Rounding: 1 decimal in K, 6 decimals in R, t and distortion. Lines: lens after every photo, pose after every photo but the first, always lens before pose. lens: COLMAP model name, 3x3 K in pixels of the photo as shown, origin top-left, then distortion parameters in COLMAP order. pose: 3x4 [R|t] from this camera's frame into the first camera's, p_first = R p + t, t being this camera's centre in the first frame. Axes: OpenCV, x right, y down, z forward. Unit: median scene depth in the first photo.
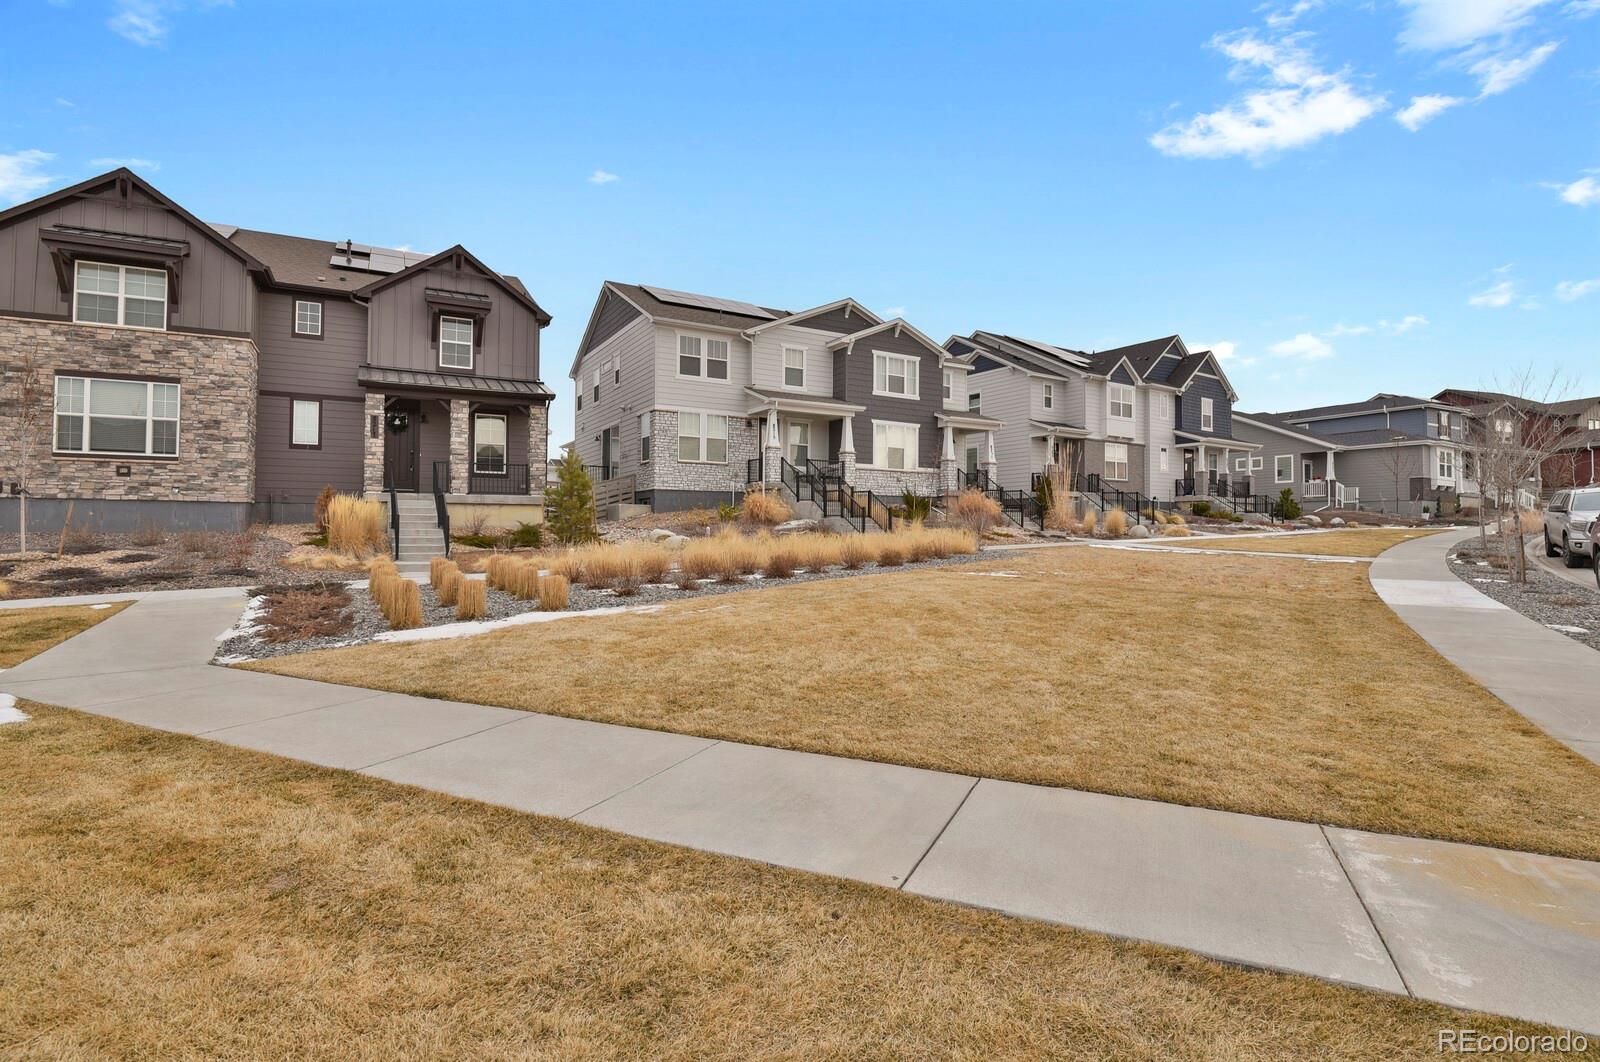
lens RADIAL K [[754.2, 0, 796.1], [0, 754.2, 515.7], [0, 0, 1]] dist [-0.031640, -0.000887]
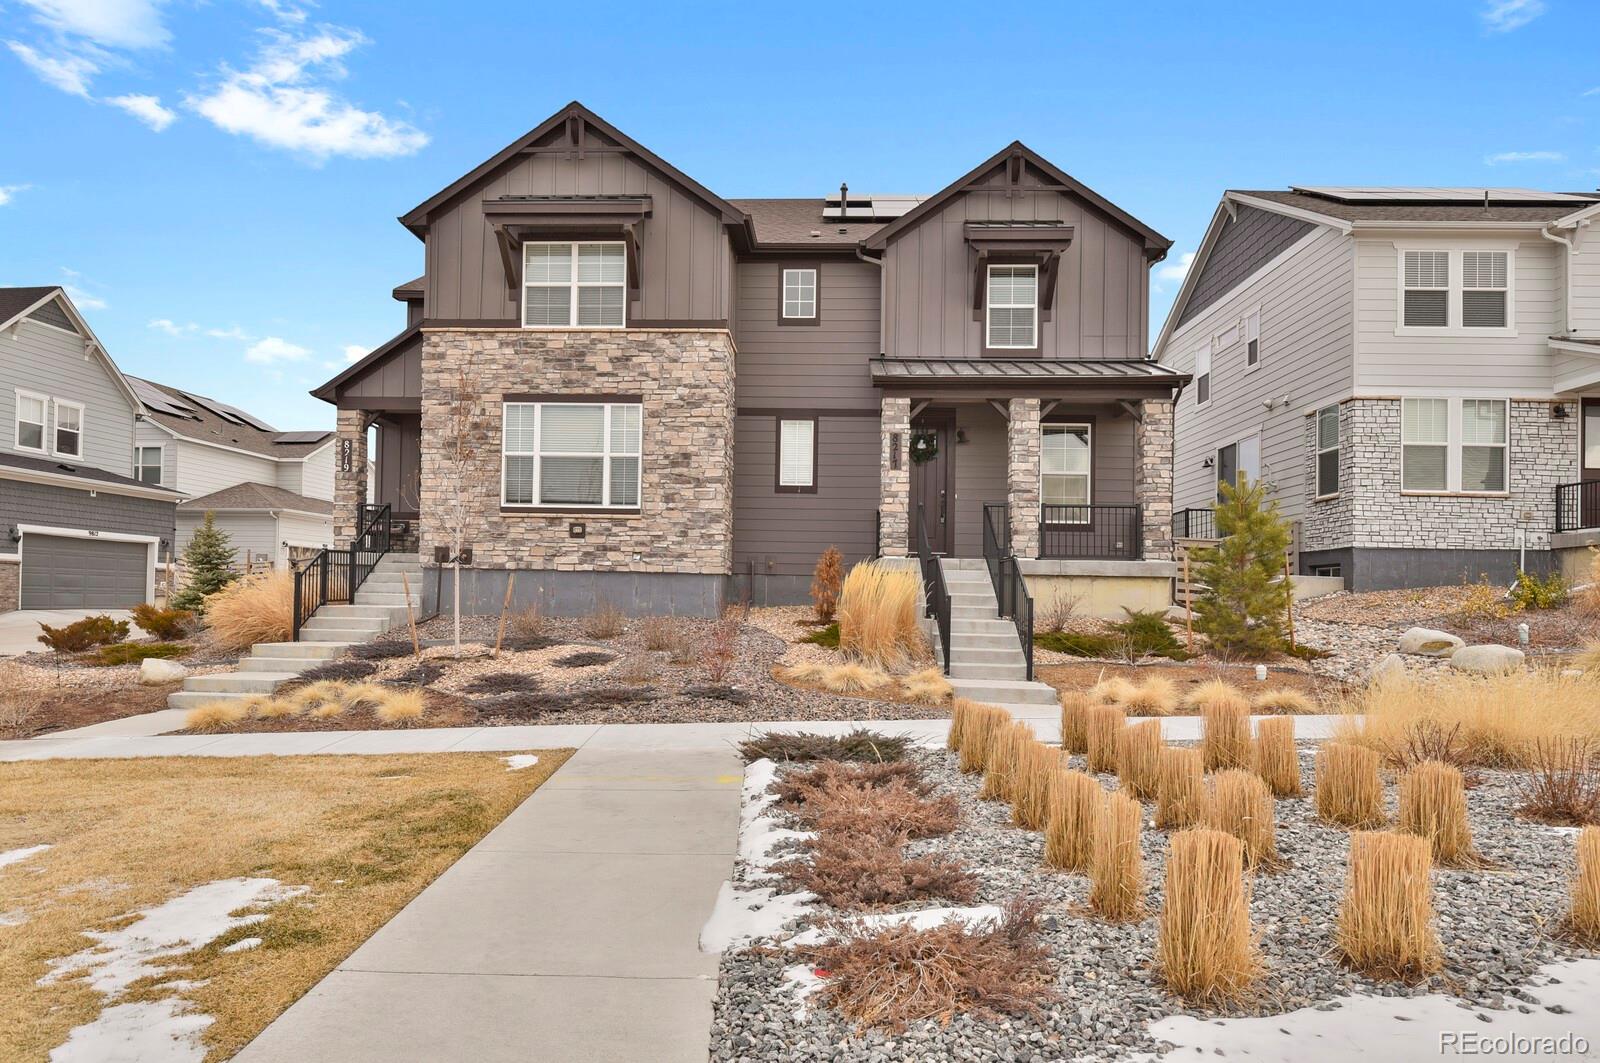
lens RADIAL K [[1072.6, 0, 795.1], [0, 1072.6, 592.0], [0, 0, 1]] dist [0.004296, 0.001753]
pose [[0.849017, 0.007263, -0.528316, -0.174042], [-0.005970, 0.999974, 0.004152, -0.006242], [0.528332, -0.000371, 0.849037, 0.211791]]
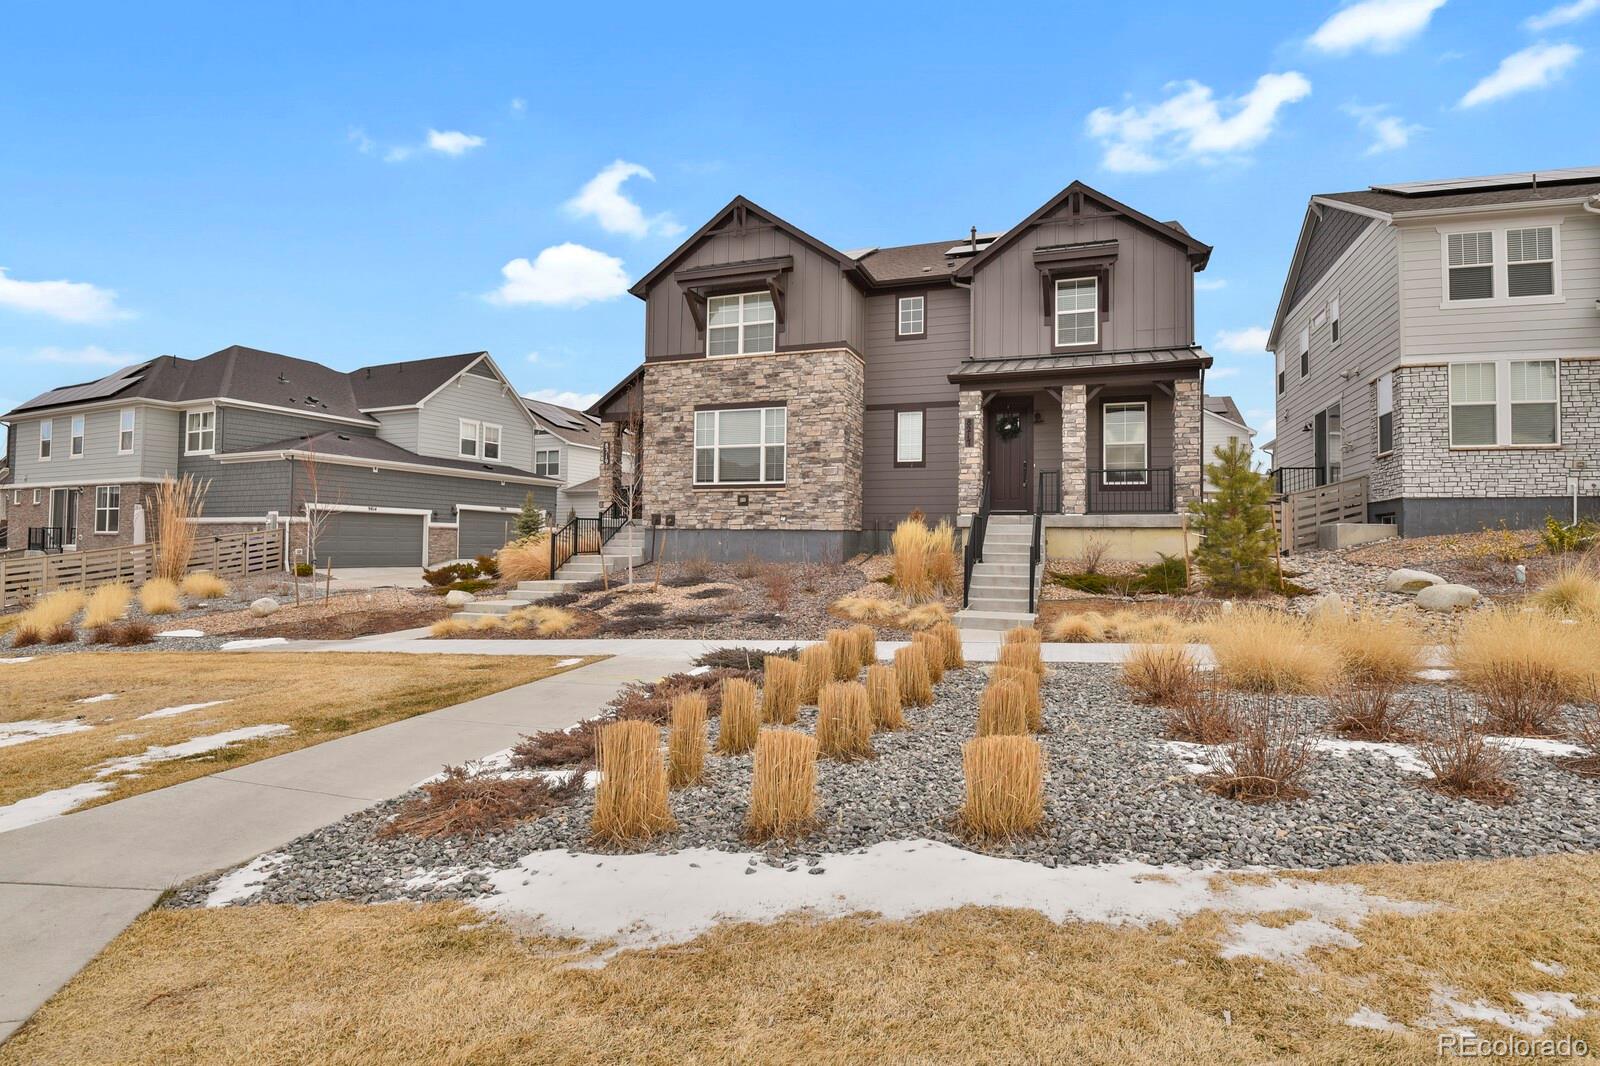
lens RADIAL K [[813.9, 0, 800.0], [0, 813.9, 533.0], [0, 0, 1]] dist [-0.026660, -0.001533]
pose [[0.664655, -0.009665, -0.747088, -0.042473], [0.006552, 0.999953, -0.007107, -0.007962], [0.747122, -0.000171, 0.664687, 0.305605]]
